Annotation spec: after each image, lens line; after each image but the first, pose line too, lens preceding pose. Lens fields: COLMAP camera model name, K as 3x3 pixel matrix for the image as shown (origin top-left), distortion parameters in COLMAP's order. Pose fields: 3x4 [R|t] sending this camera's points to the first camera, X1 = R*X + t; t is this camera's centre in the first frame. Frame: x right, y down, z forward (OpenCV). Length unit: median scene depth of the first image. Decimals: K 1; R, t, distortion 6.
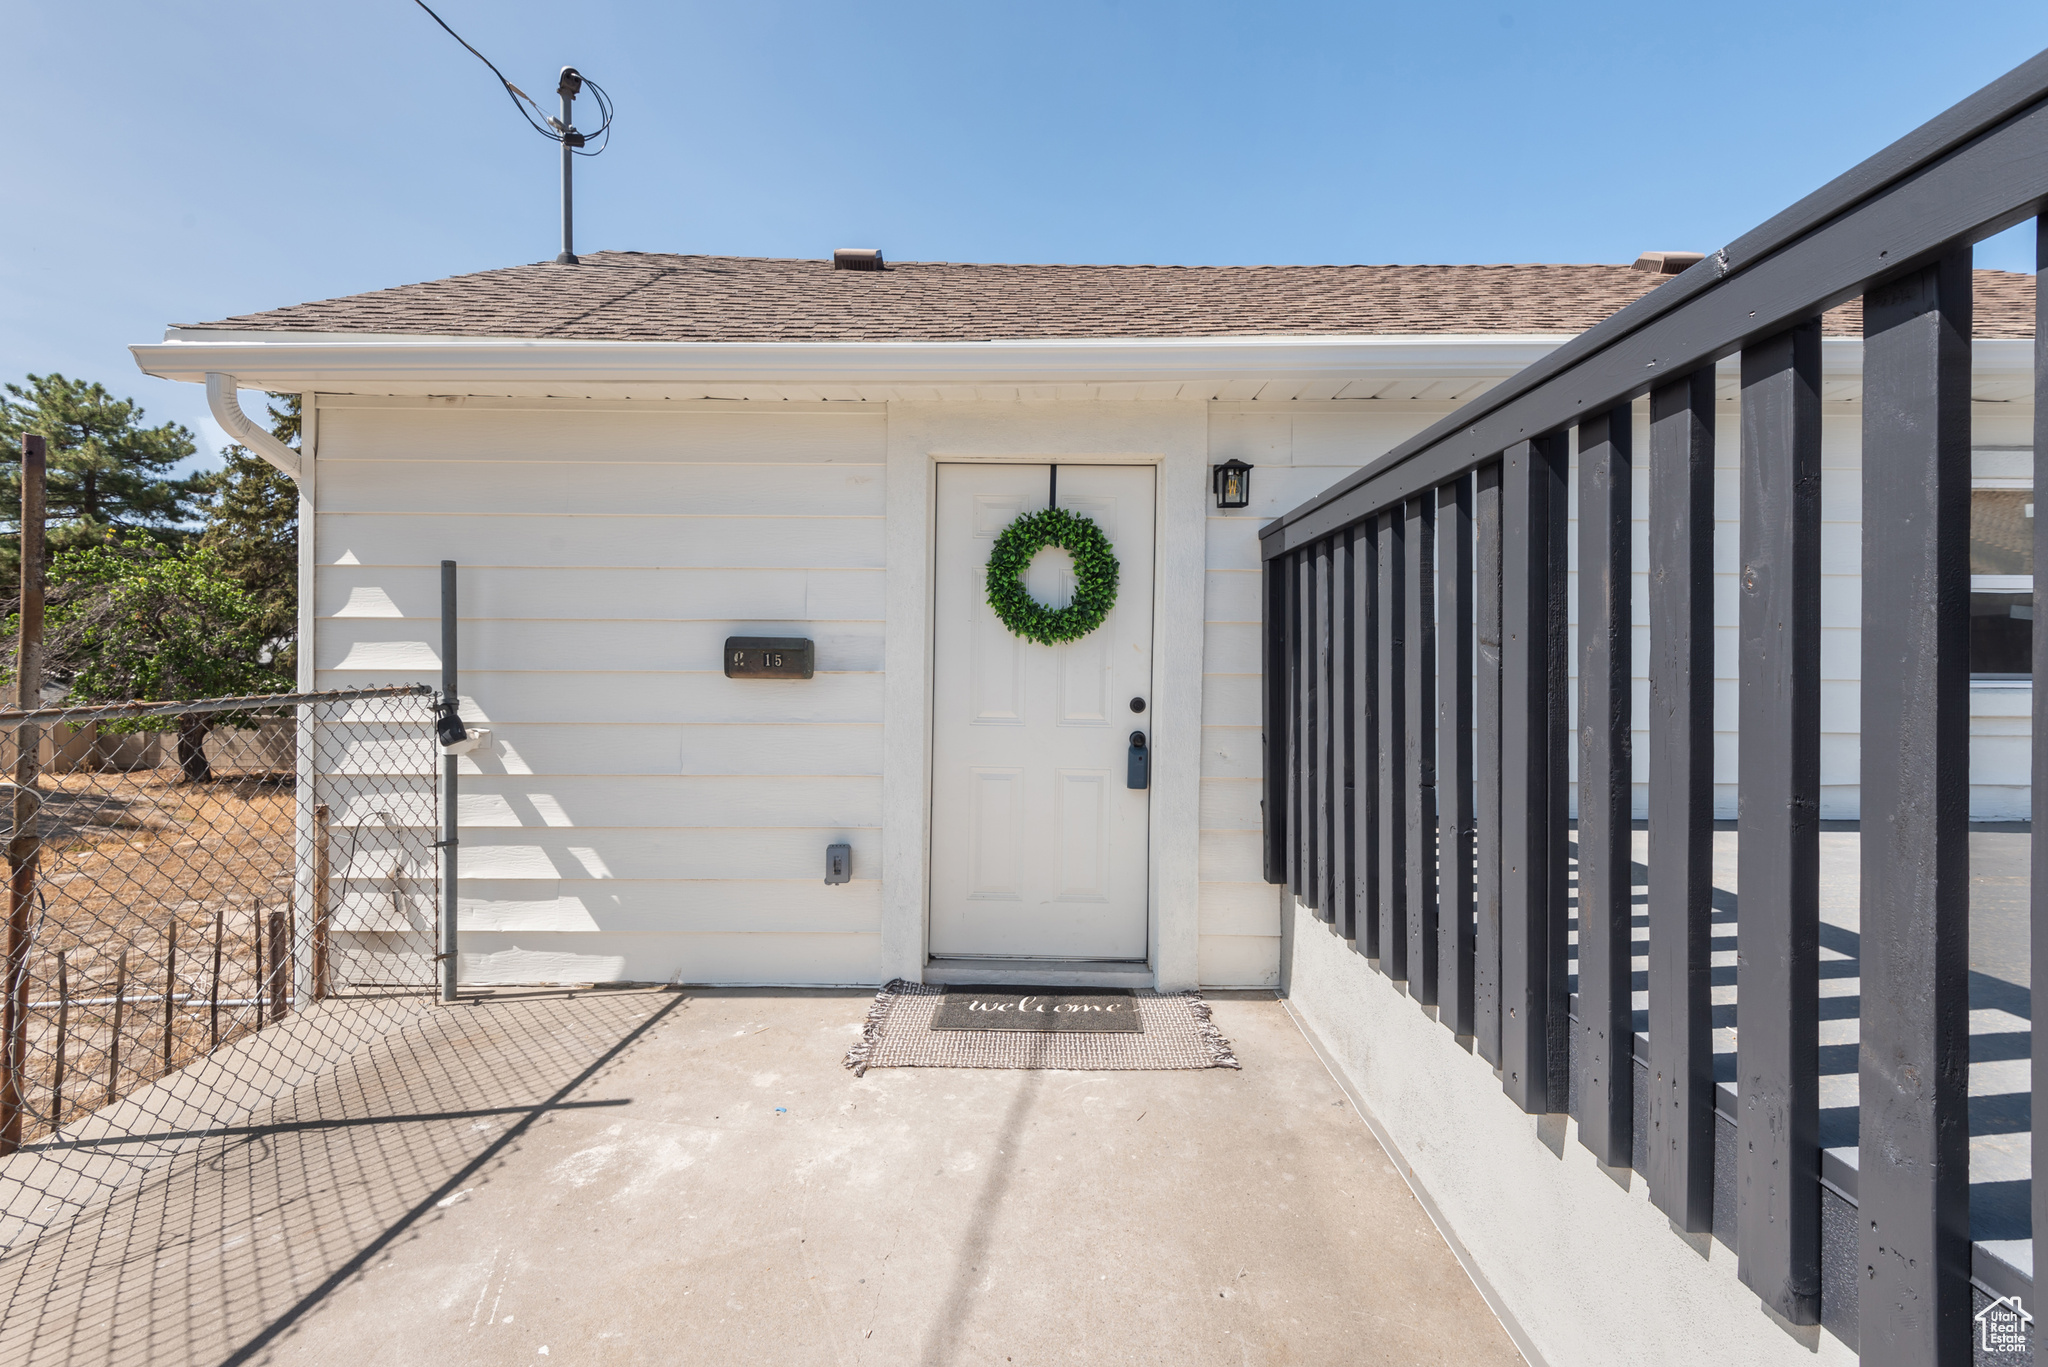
lens RADIAL K [[915.6, 0, 1020.8], [0, 915.6, 675.2], [0, 0, 1]] dist [0.042649, -0.028544]
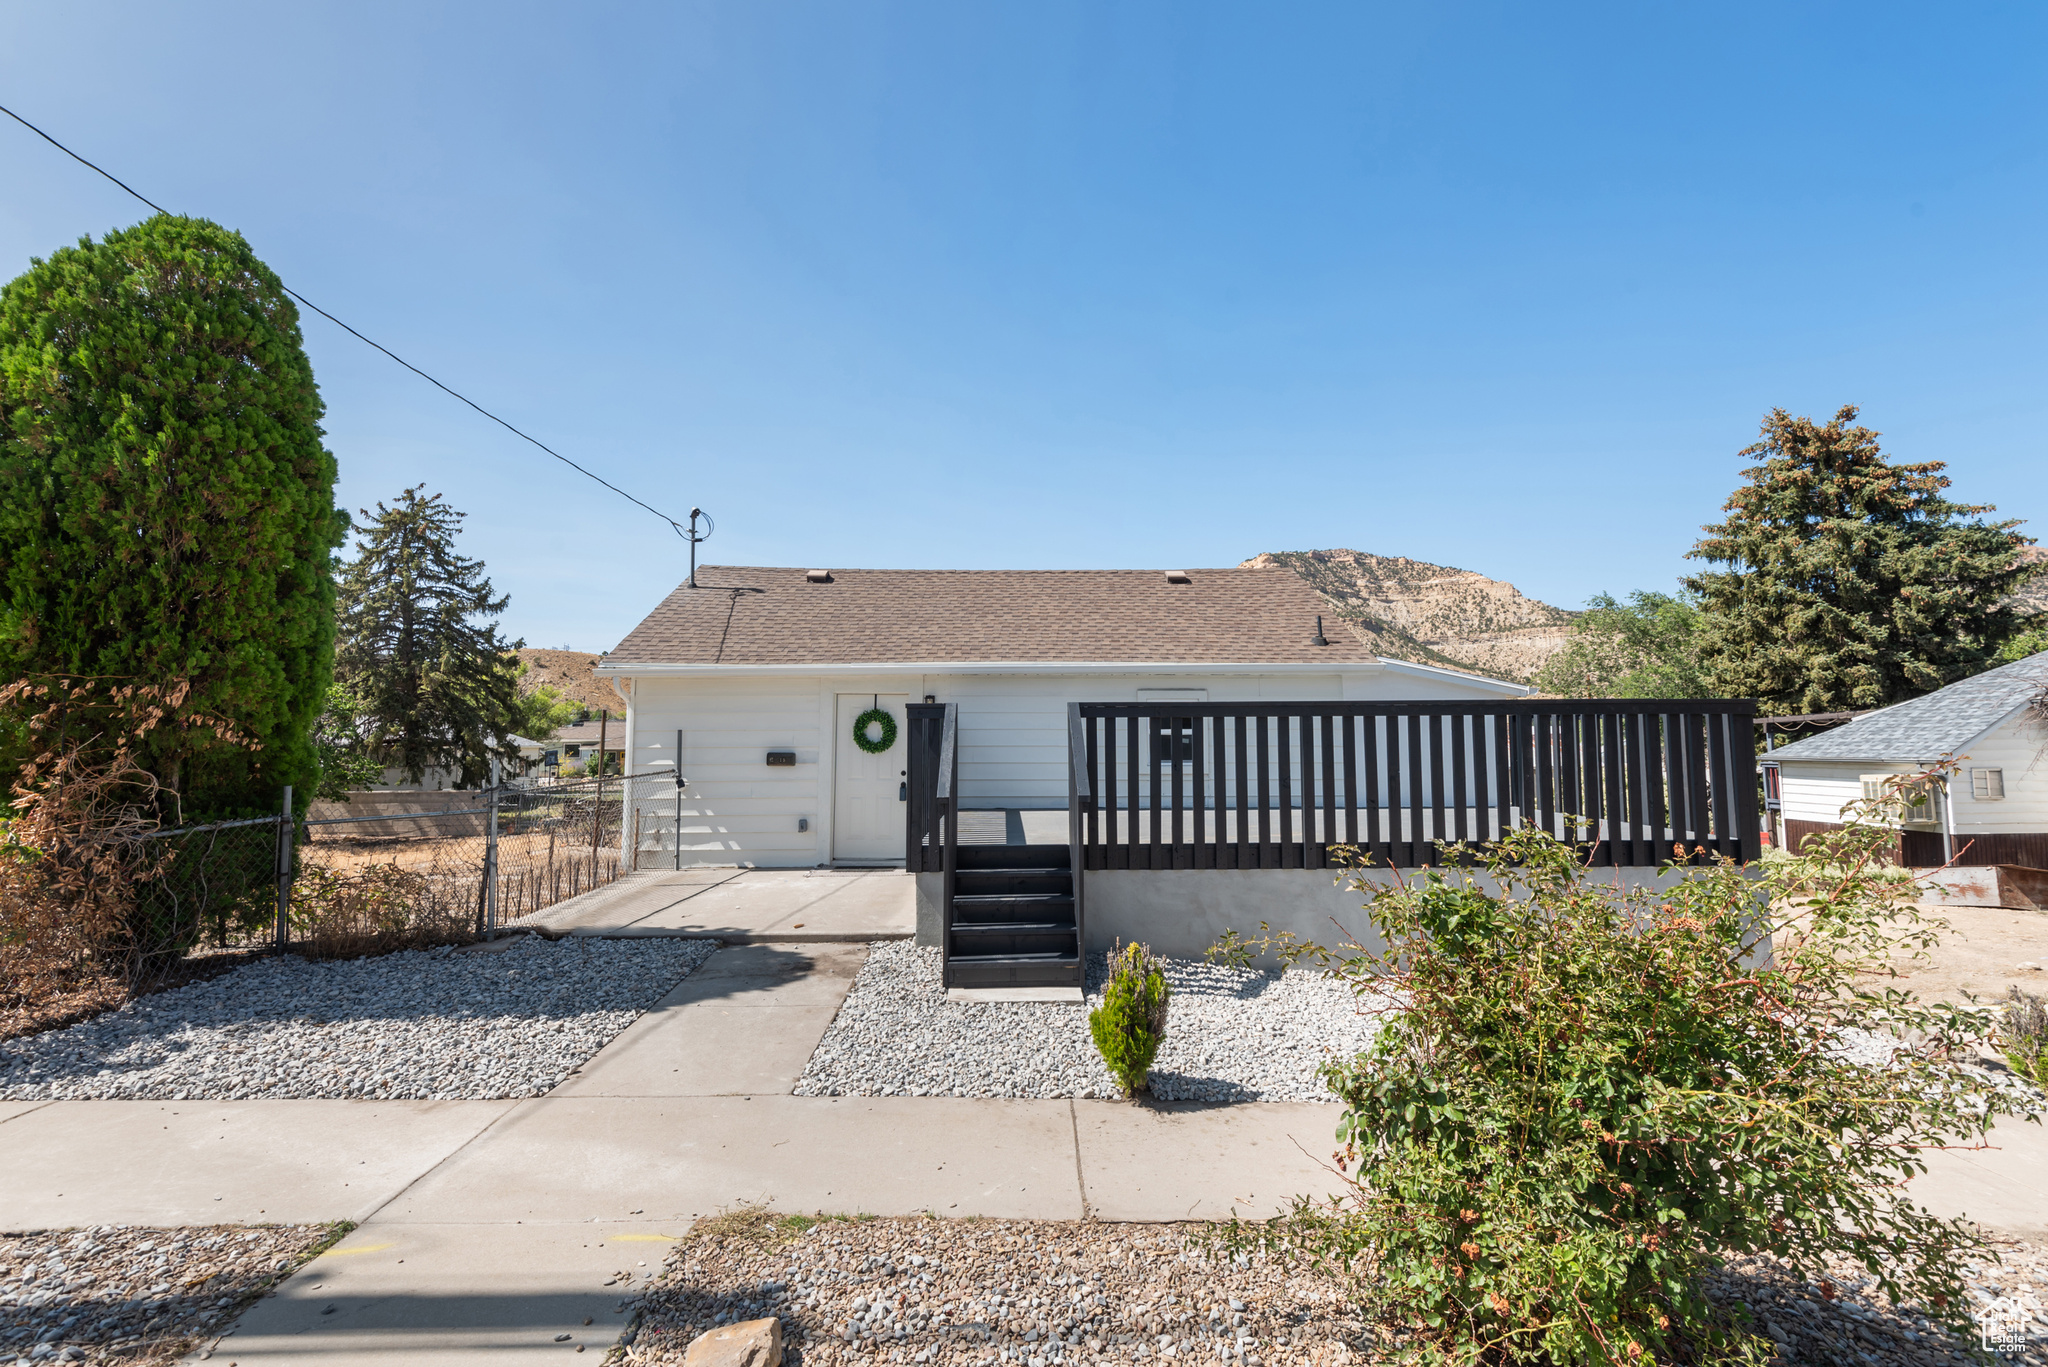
lens RADIAL K [[915.6, 0, 1020.8], [0, 915.6, 675.2], [0, 0, 1]] dist [0.042649, -0.028544]
pose [[0.999641, -0.003905, 0.026525, 0.438685], [0.005932, 0.997032, -0.076758, -0.056144], [-0.026146, 0.076888, 0.996697, -2.062053]]
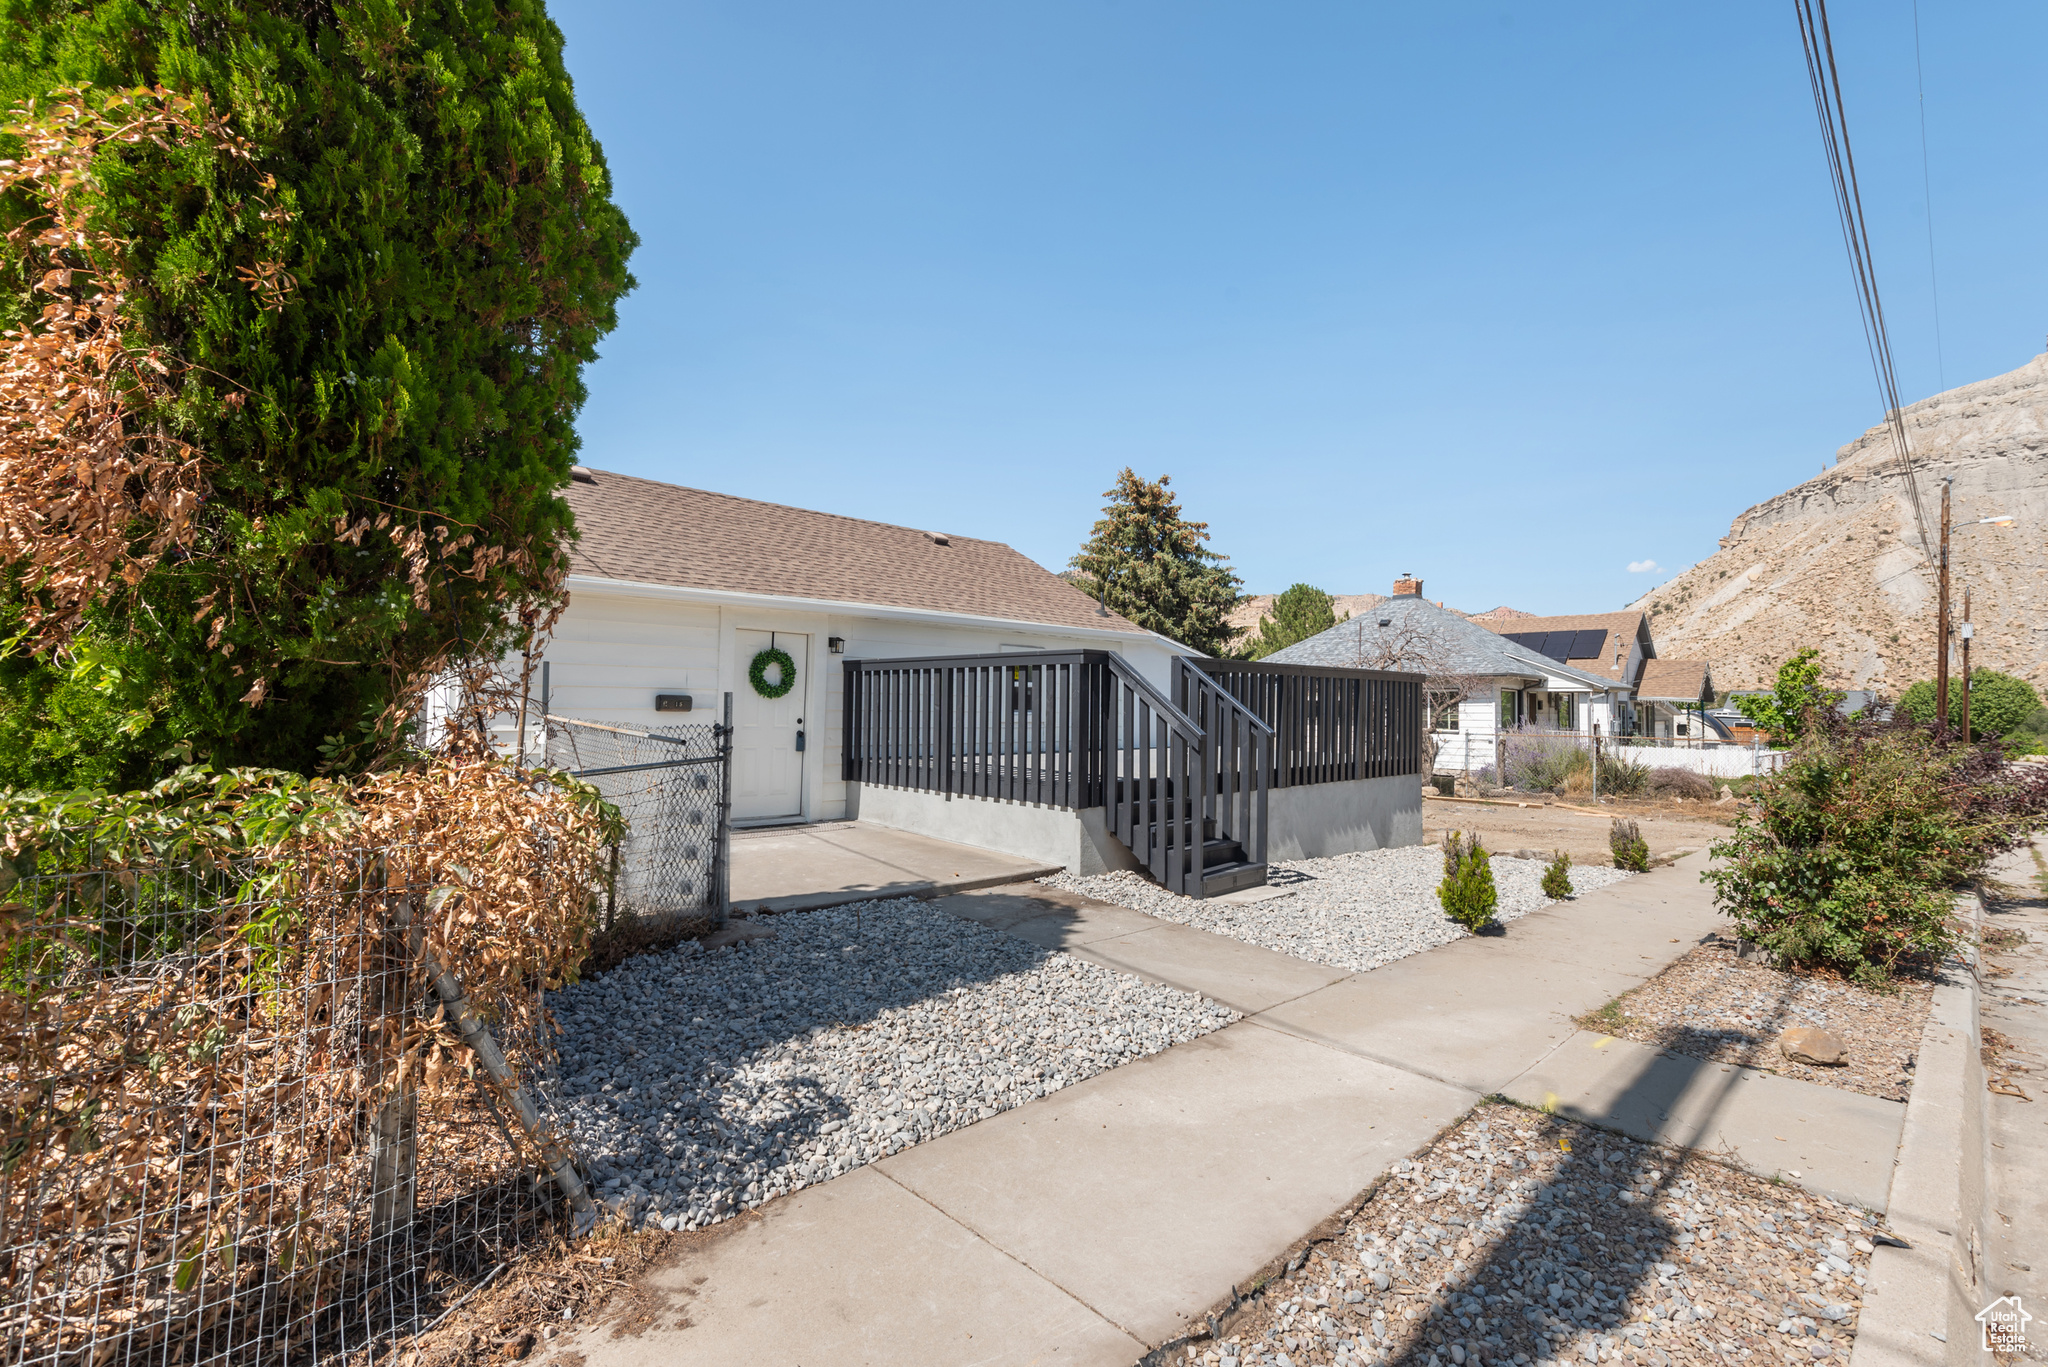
lens RADIAL K [[915.6, 0, 1020.8], [0, 915.6, 675.2], [0, 0, 1]] dist [0.042649, -0.028544]
pose [[0.722432, 0.028819, 0.690841, -1.306029], [-0.004133, 0.999293, -0.037365, -0.004916], [-0.691429, 0.024139, 0.722041, -1.457174]]
